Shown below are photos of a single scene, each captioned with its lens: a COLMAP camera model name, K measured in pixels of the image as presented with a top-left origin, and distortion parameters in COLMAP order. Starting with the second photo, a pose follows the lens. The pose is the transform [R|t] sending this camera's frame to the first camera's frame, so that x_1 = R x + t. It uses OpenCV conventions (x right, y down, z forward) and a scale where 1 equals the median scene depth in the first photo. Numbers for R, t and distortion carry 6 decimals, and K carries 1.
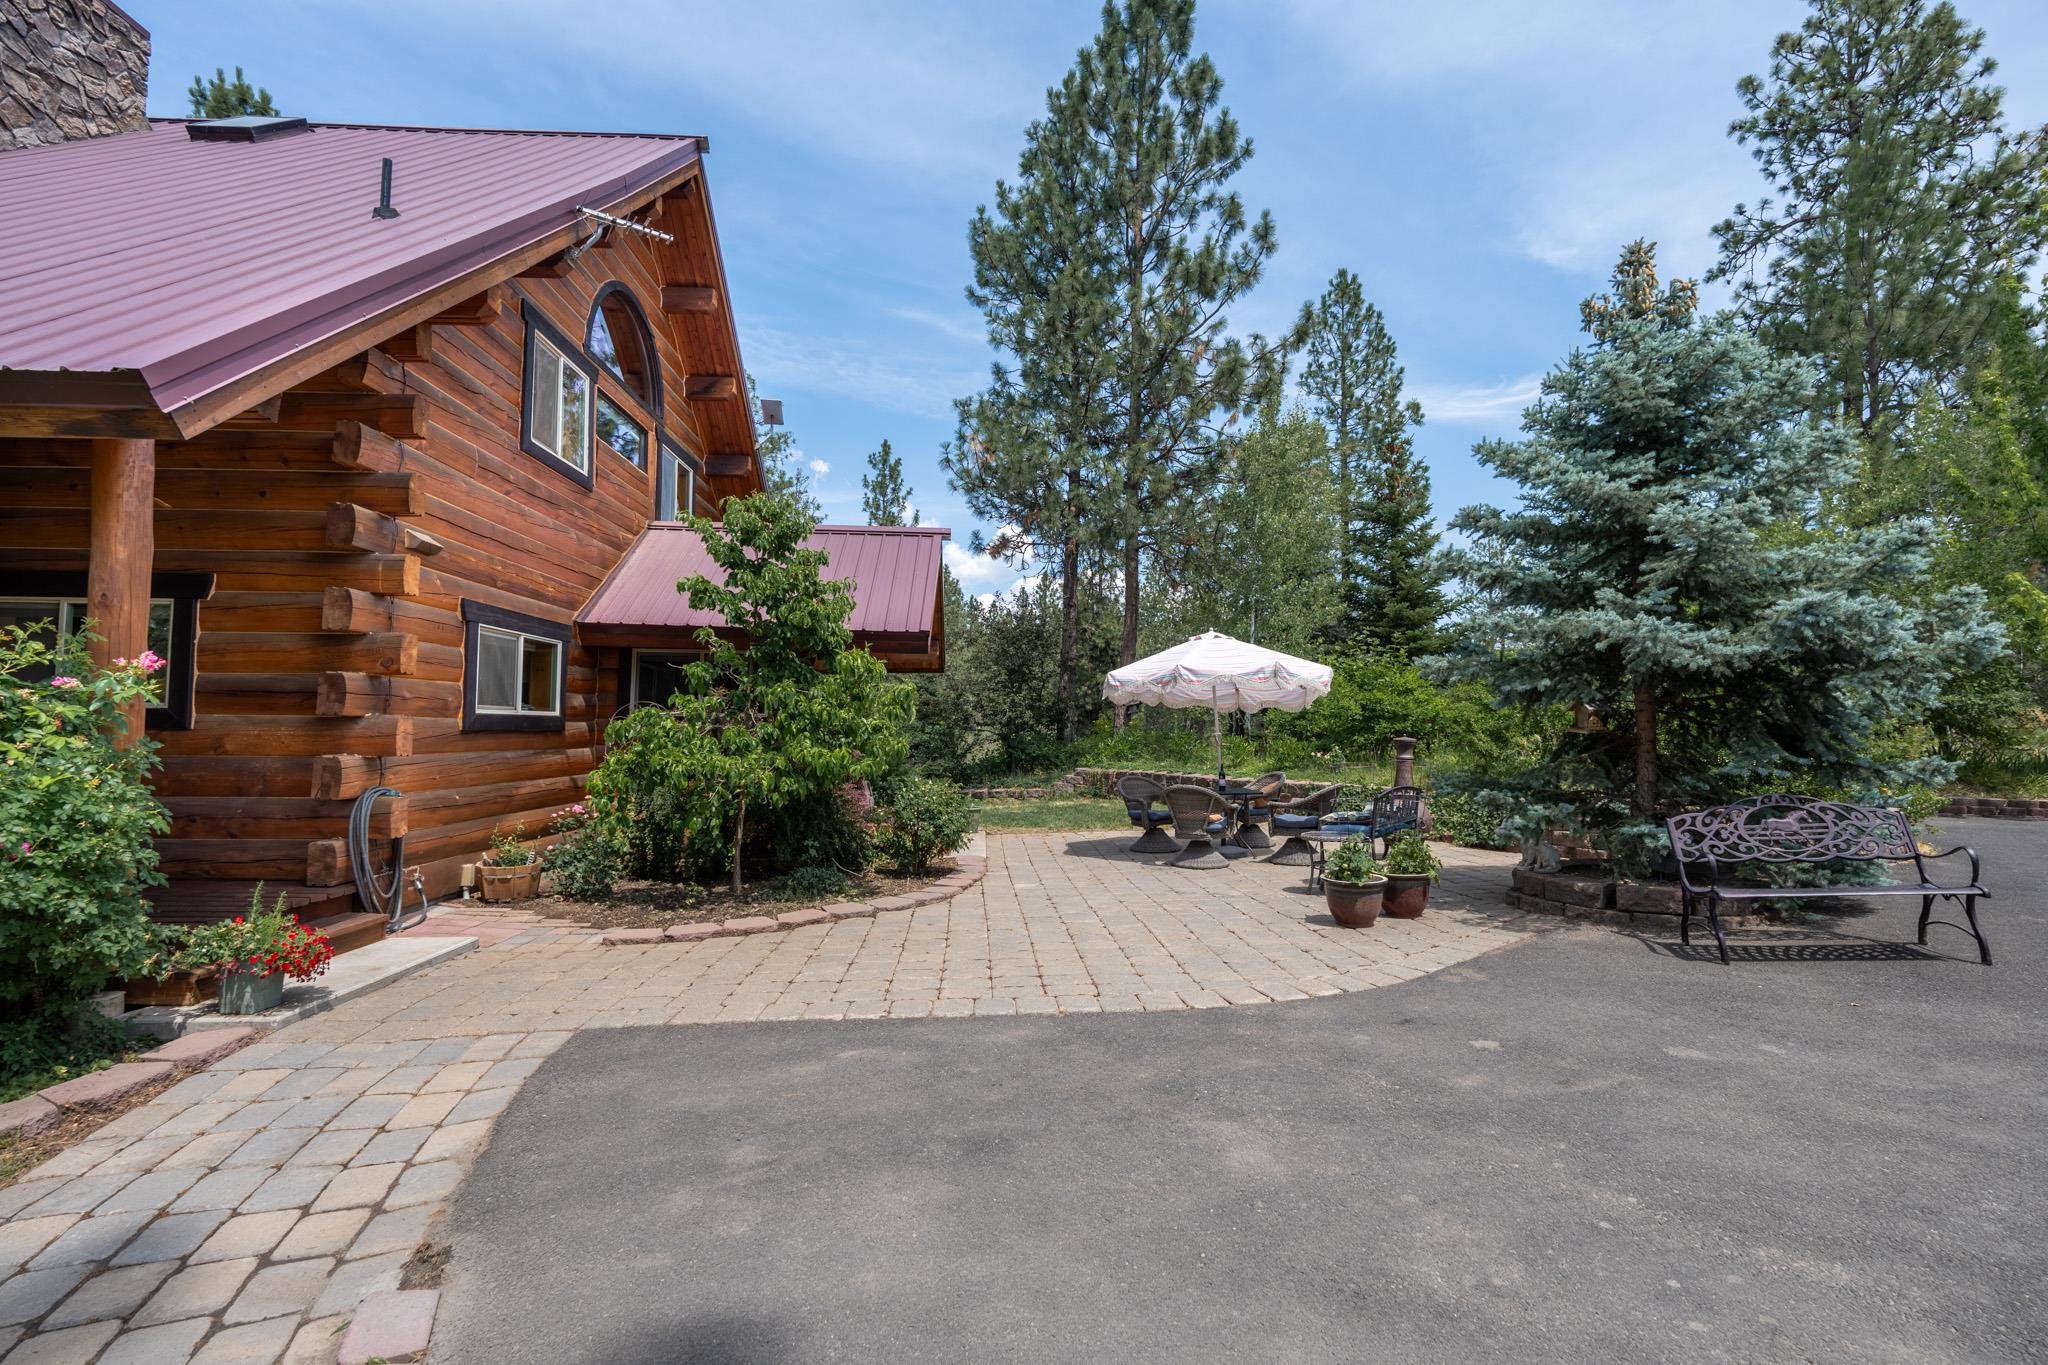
lens RADIAL K [[899.3, 0, 1024.0], [0, 899.3, 682.5], [0, 0, 1]] dist [-0.002879, 0.000019]
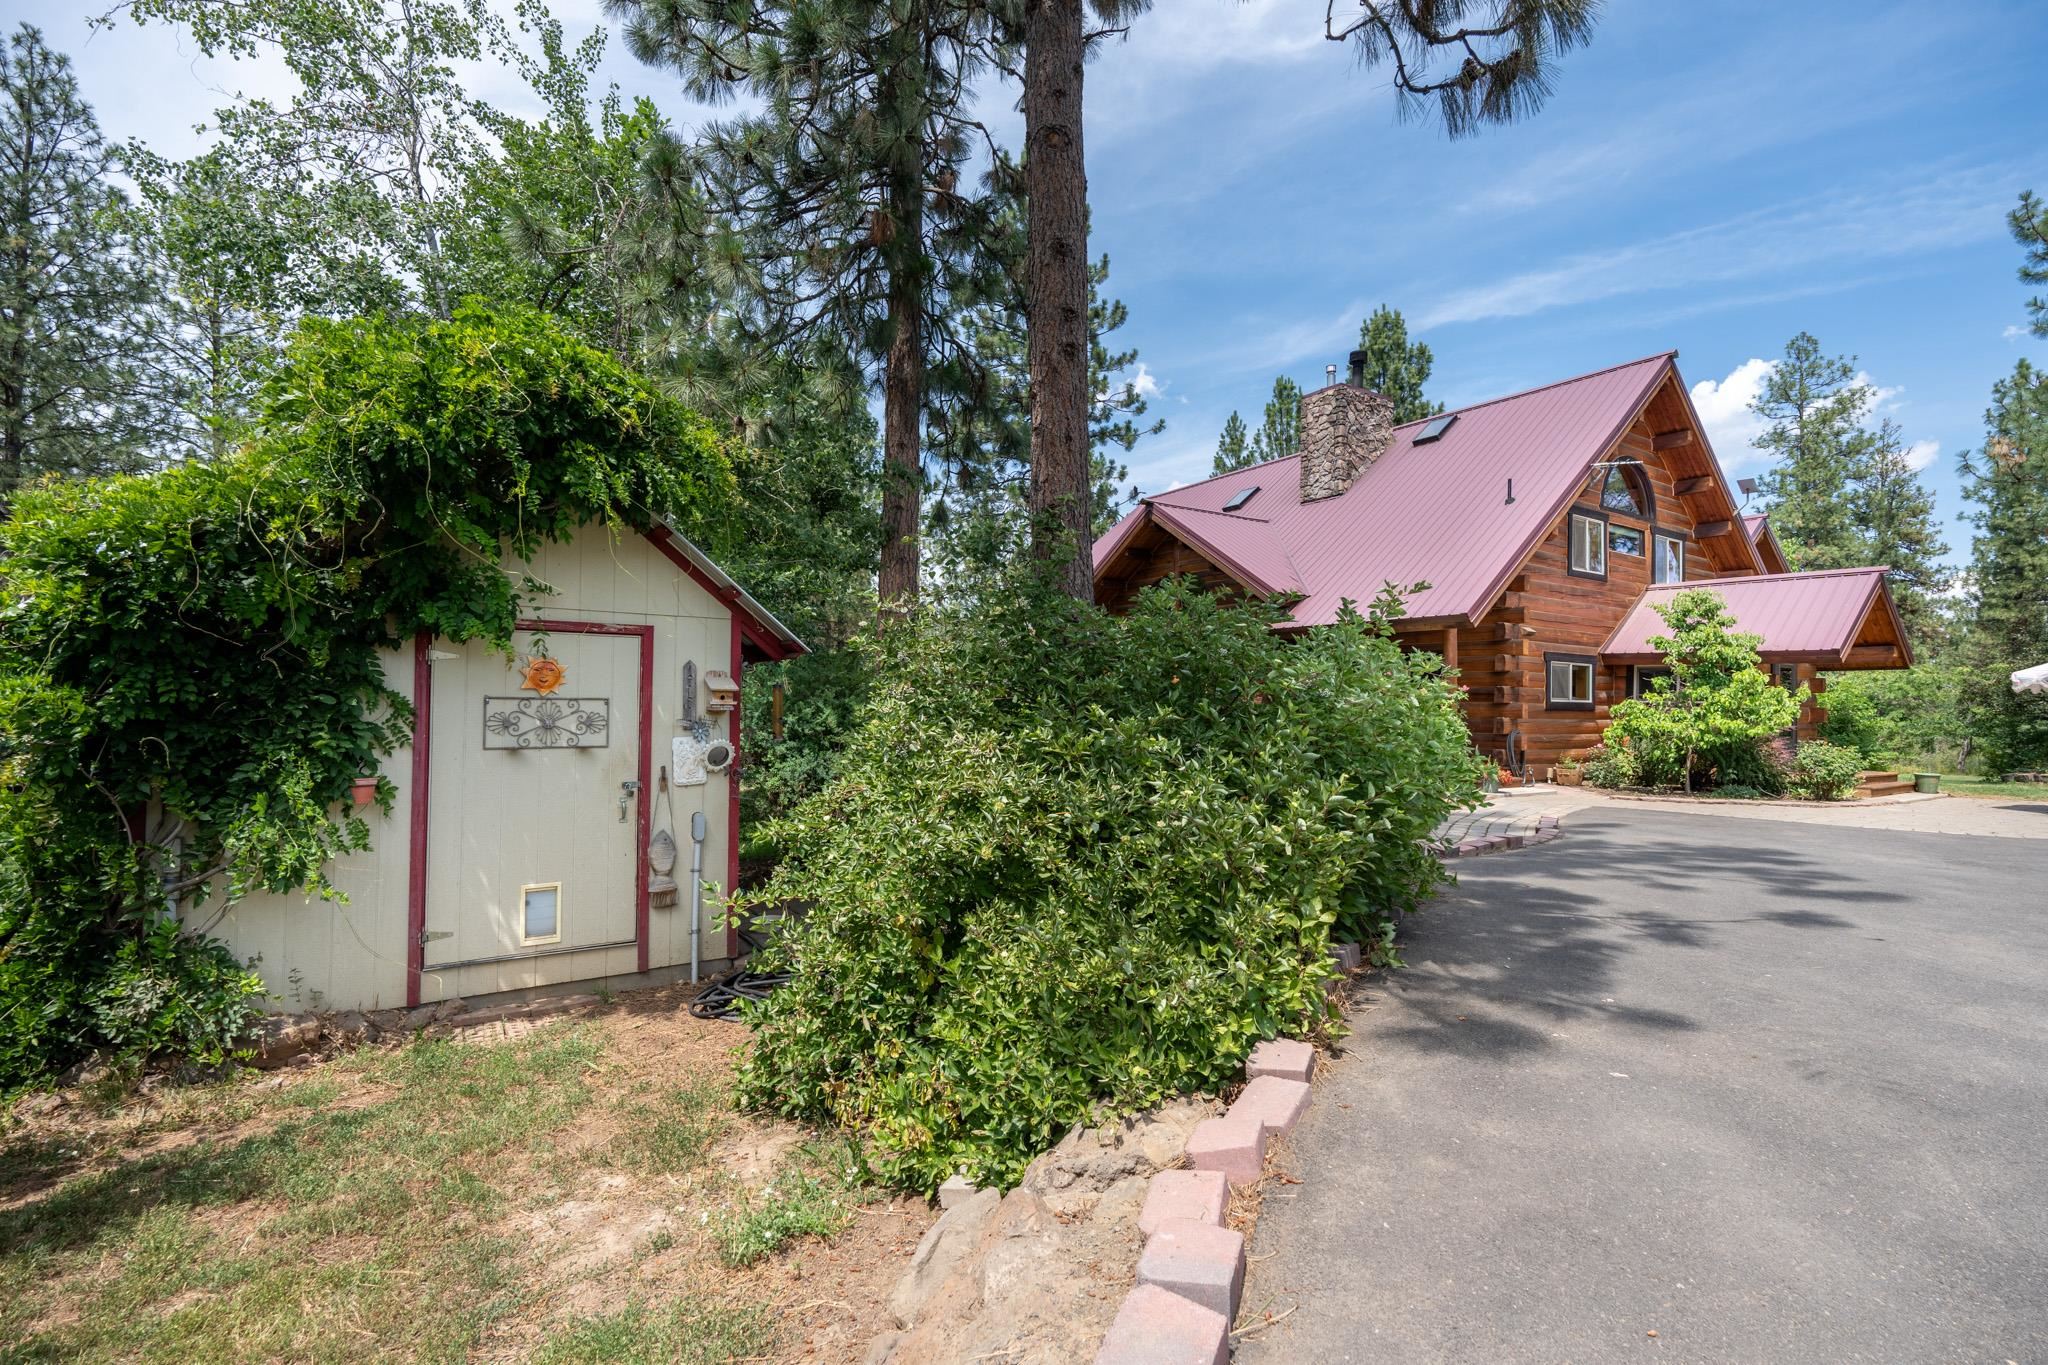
lens RADIAL K [[899.3, 0, 1024.0], [0, 899.3, 682.5], [0, 0, 1]] dist [-0.002879, 0.000019]
pose [[0.491179, -0.014673, -0.870935, 0.692720], [0.030862, 0.999523, 0.000566, -0.054624], [0.870512, -0.027157, 0.491398, -1.238223]]
